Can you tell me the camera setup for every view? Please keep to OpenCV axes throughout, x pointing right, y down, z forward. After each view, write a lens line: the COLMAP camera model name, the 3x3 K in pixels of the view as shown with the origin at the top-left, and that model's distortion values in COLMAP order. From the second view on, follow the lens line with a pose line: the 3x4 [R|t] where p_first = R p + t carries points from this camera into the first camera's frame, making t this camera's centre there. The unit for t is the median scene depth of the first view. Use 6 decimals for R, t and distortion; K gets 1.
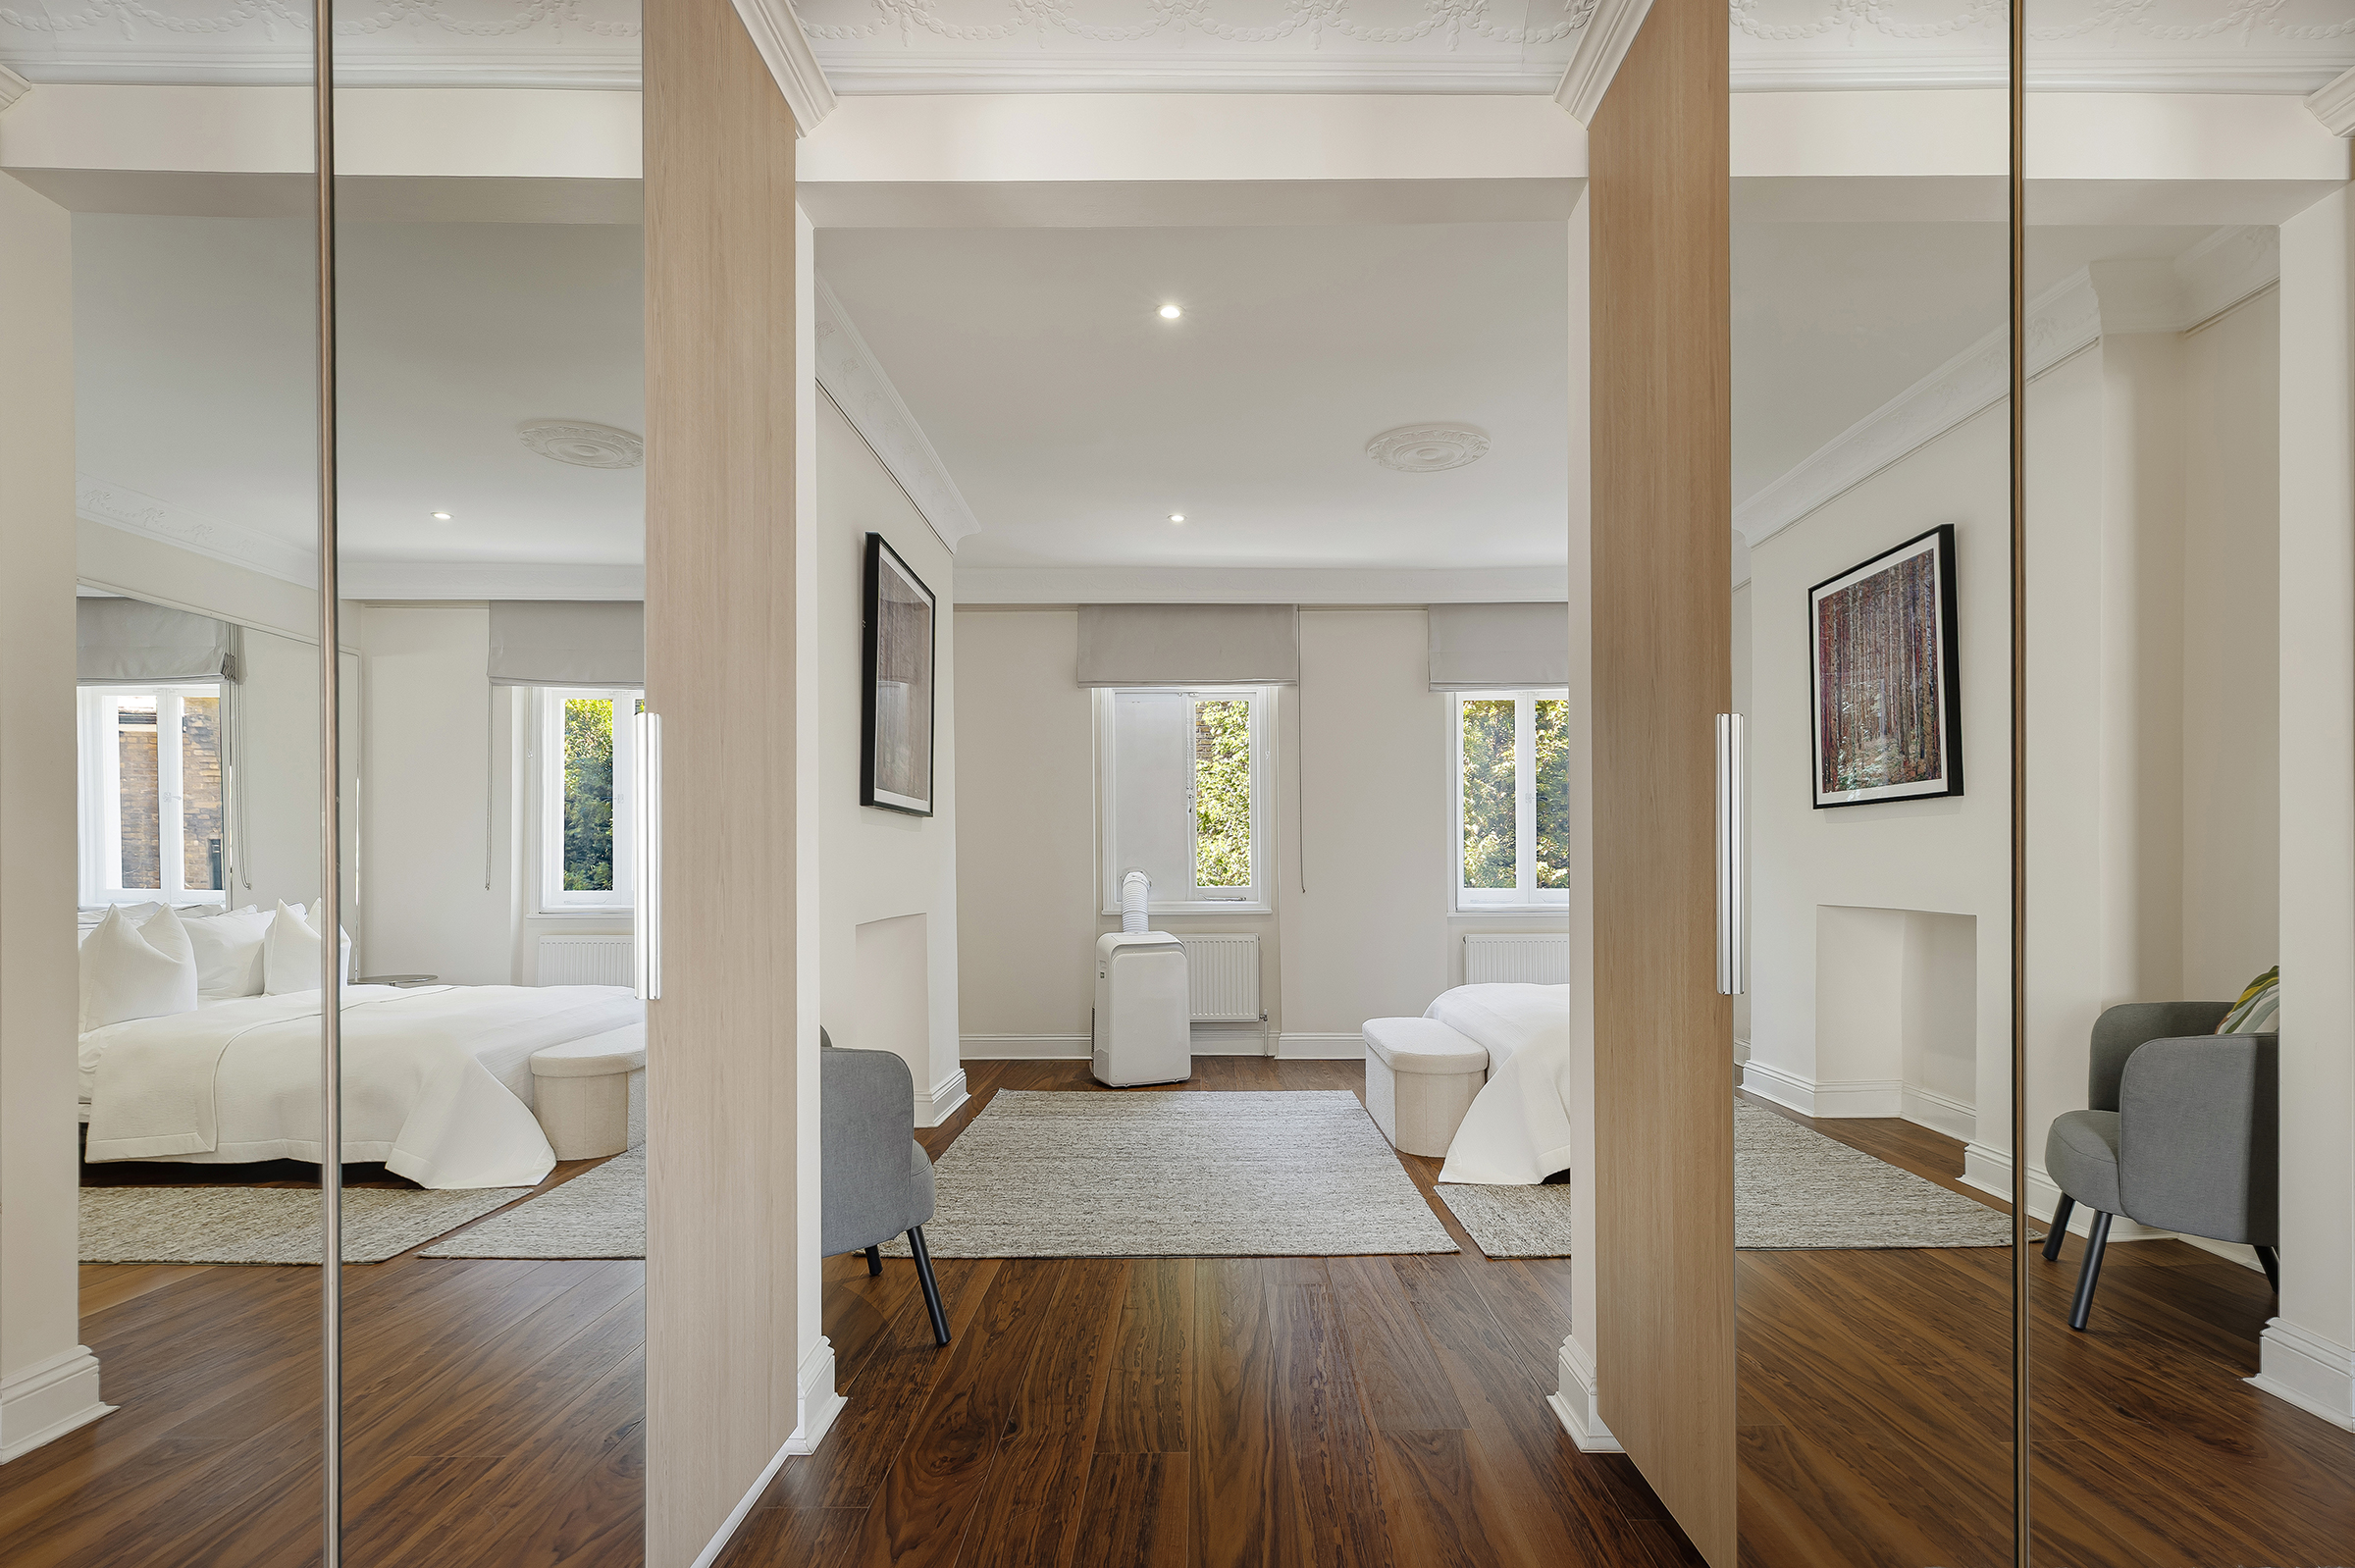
lens RADIAL K [[1068.3, 0, 1194.1], [0, 1068.3, 871.1], [0, 0, 1]] dist [0.000983, 0.000235]
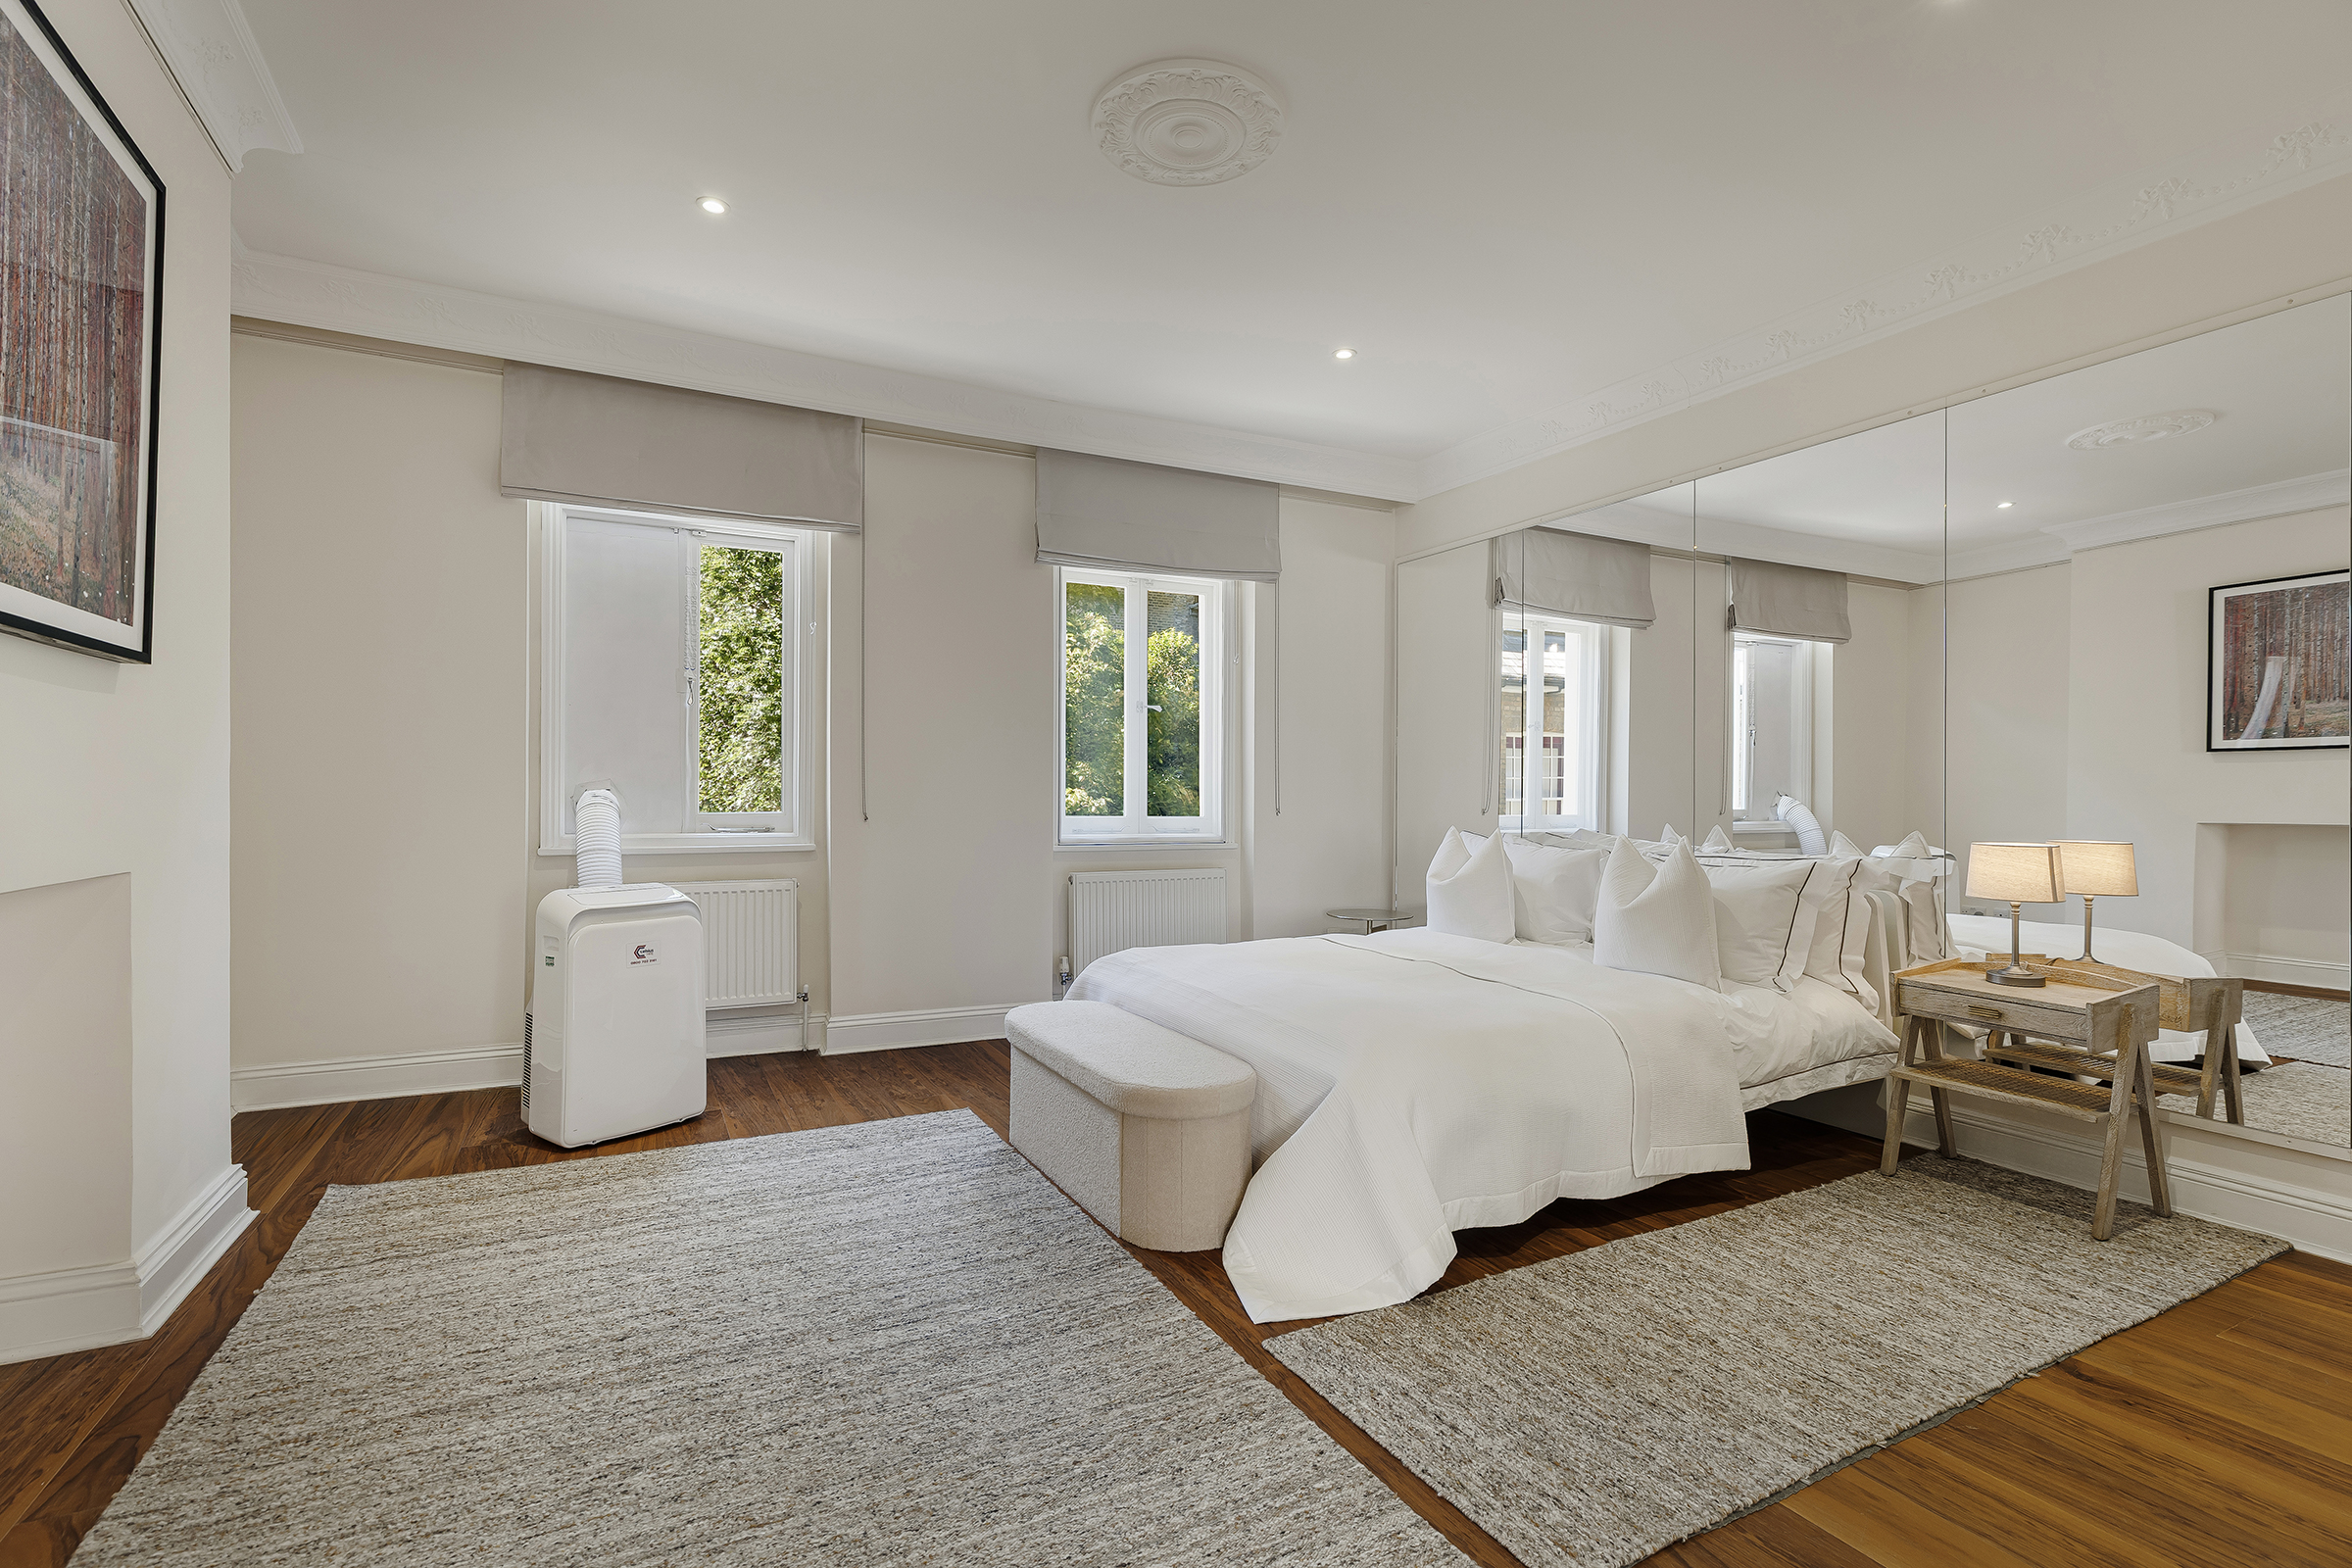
lens RADIAL K [[1066.9, 0, 1180.2], [0, 1066.9, 788.6], [0, 0, 1]] dist [0.000983, 0.000235]
pose [[0.886514, 0.013865, 0.462495, -0.051495], [-0.011635, 0.999903, -0.007673, 0.001519], [-0.462556, 0.001421, 0.886589, 0.313499]]
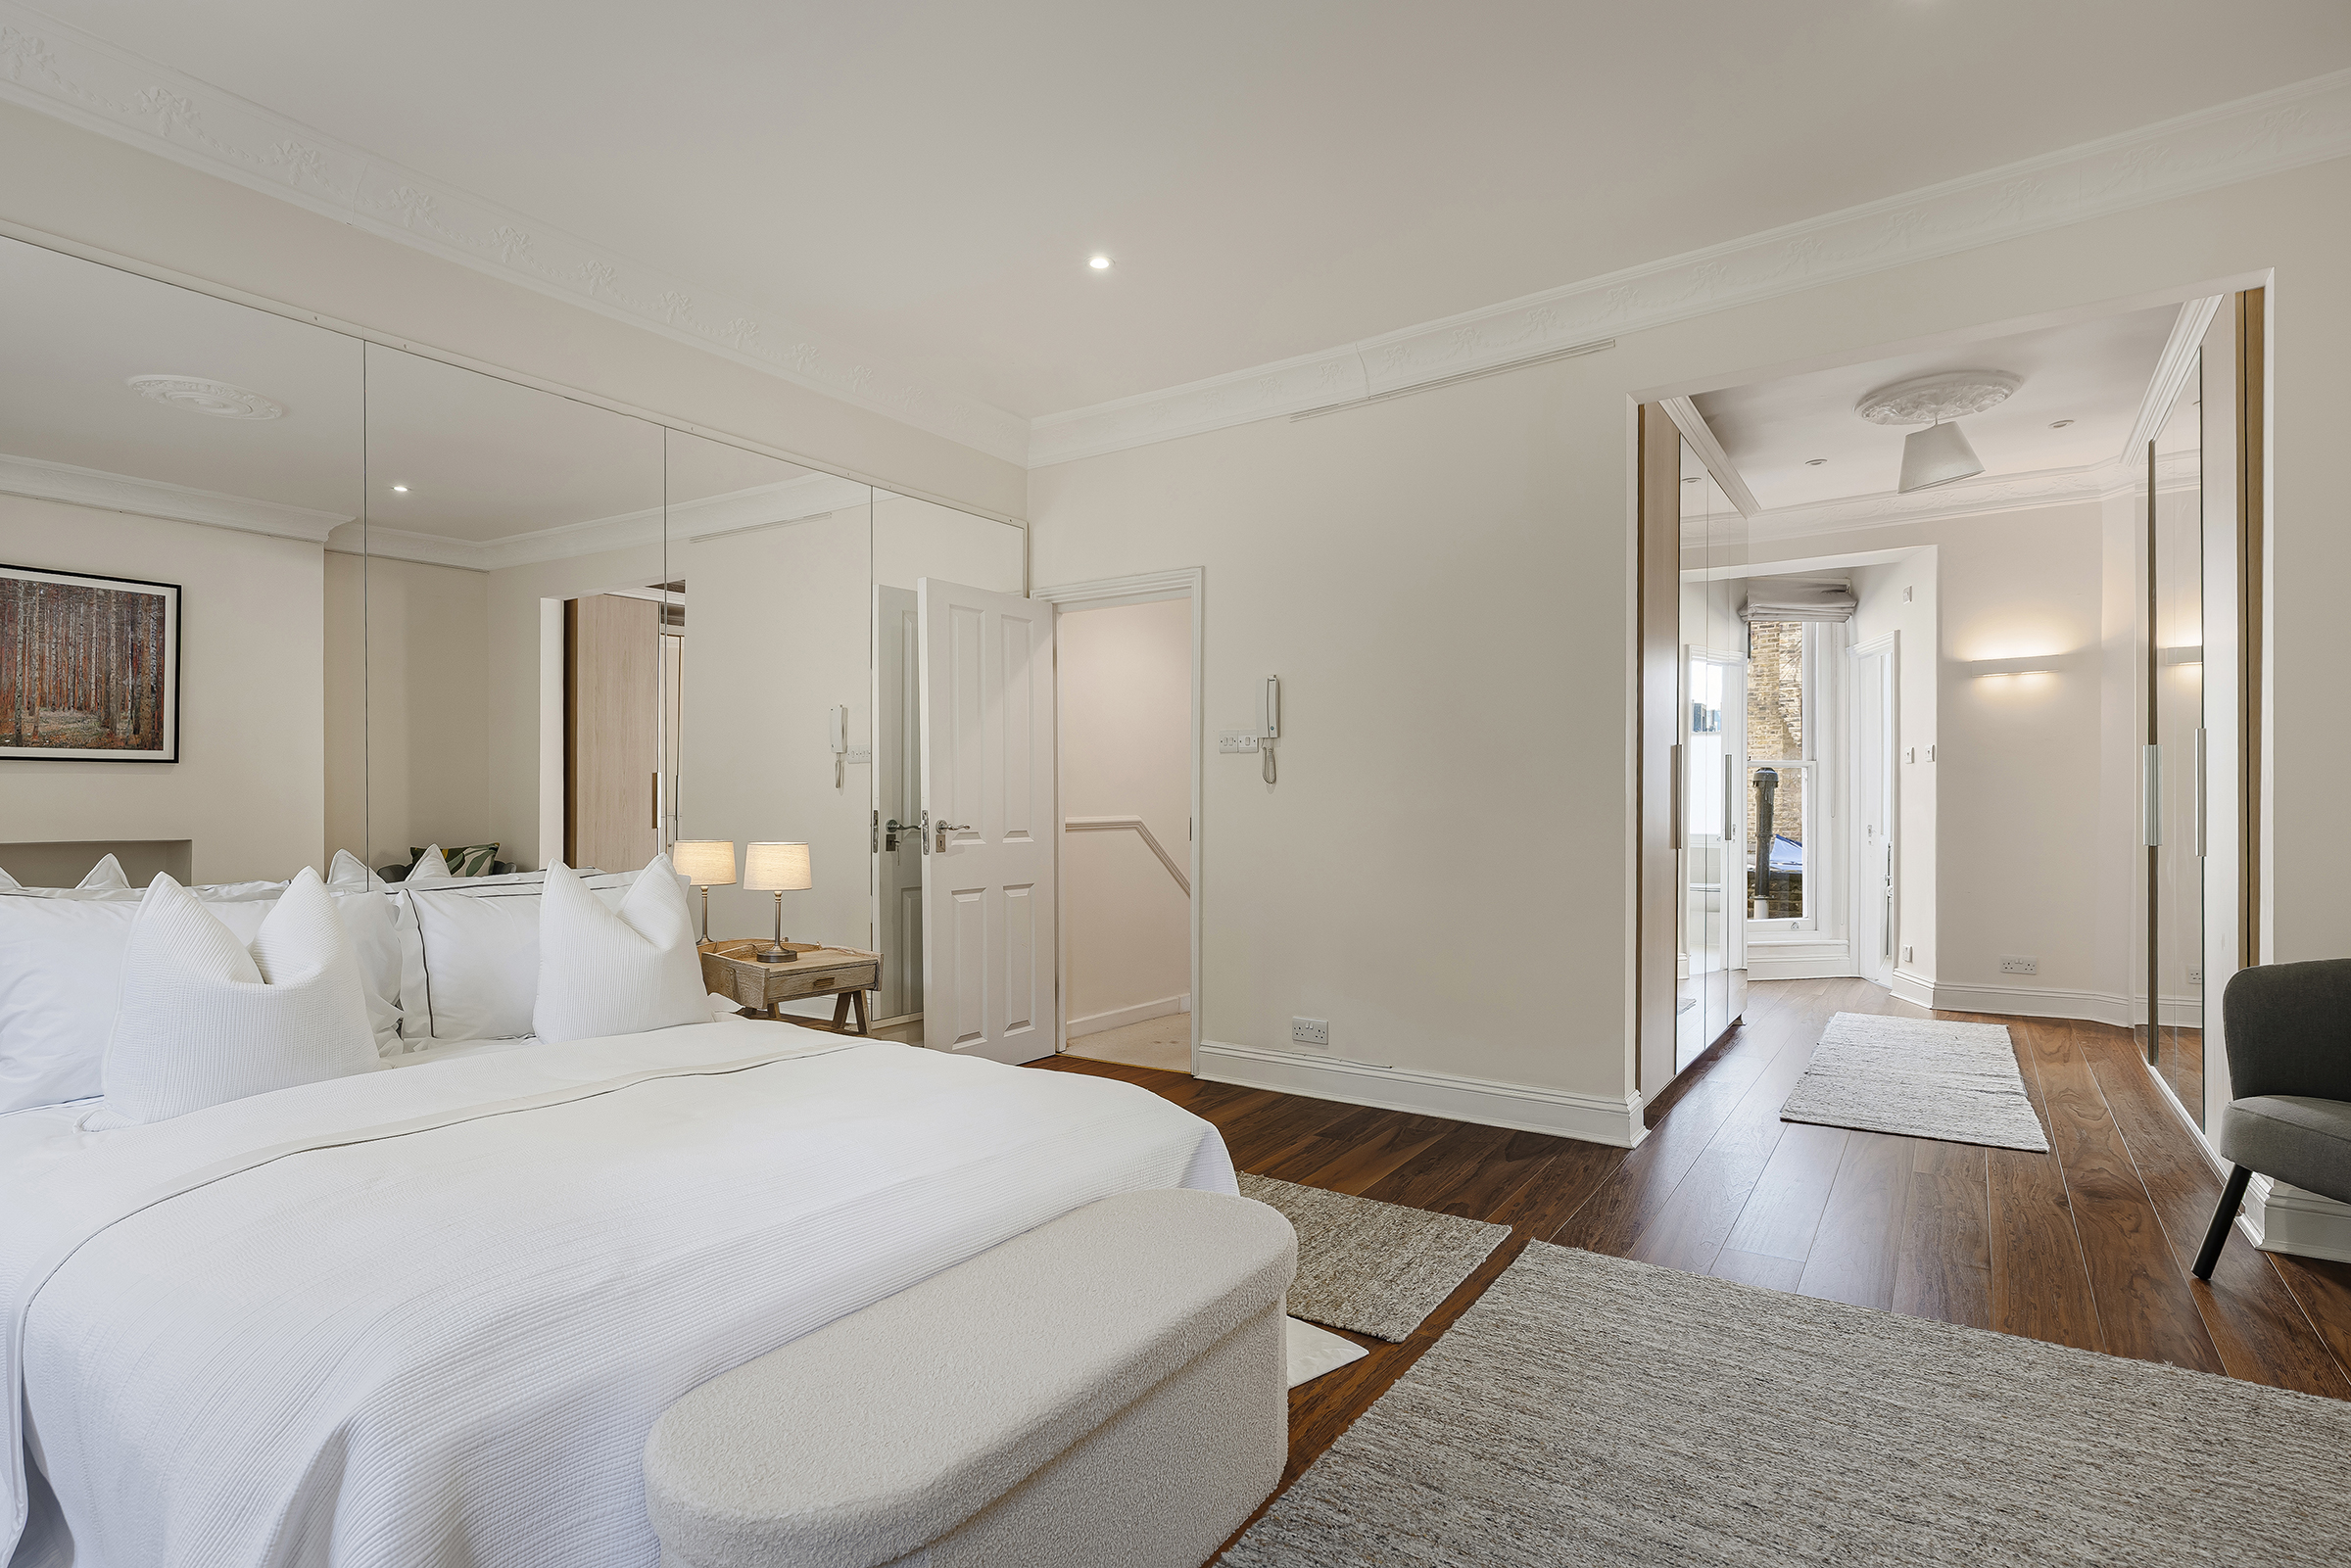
lens RADIAL K [[1194.0, 0, 1154.2], [0, 1194.0, 791.5], [0, 0, 1]] dist [-0.001687, -0.000712]
pose [[-0.821778, 0.020255, 0.569448, -0.026874], [0.014814, 0.999790, -0.014184, 0.000718], [-0.569616, -0.003220, -0.821905, 0.998291]]
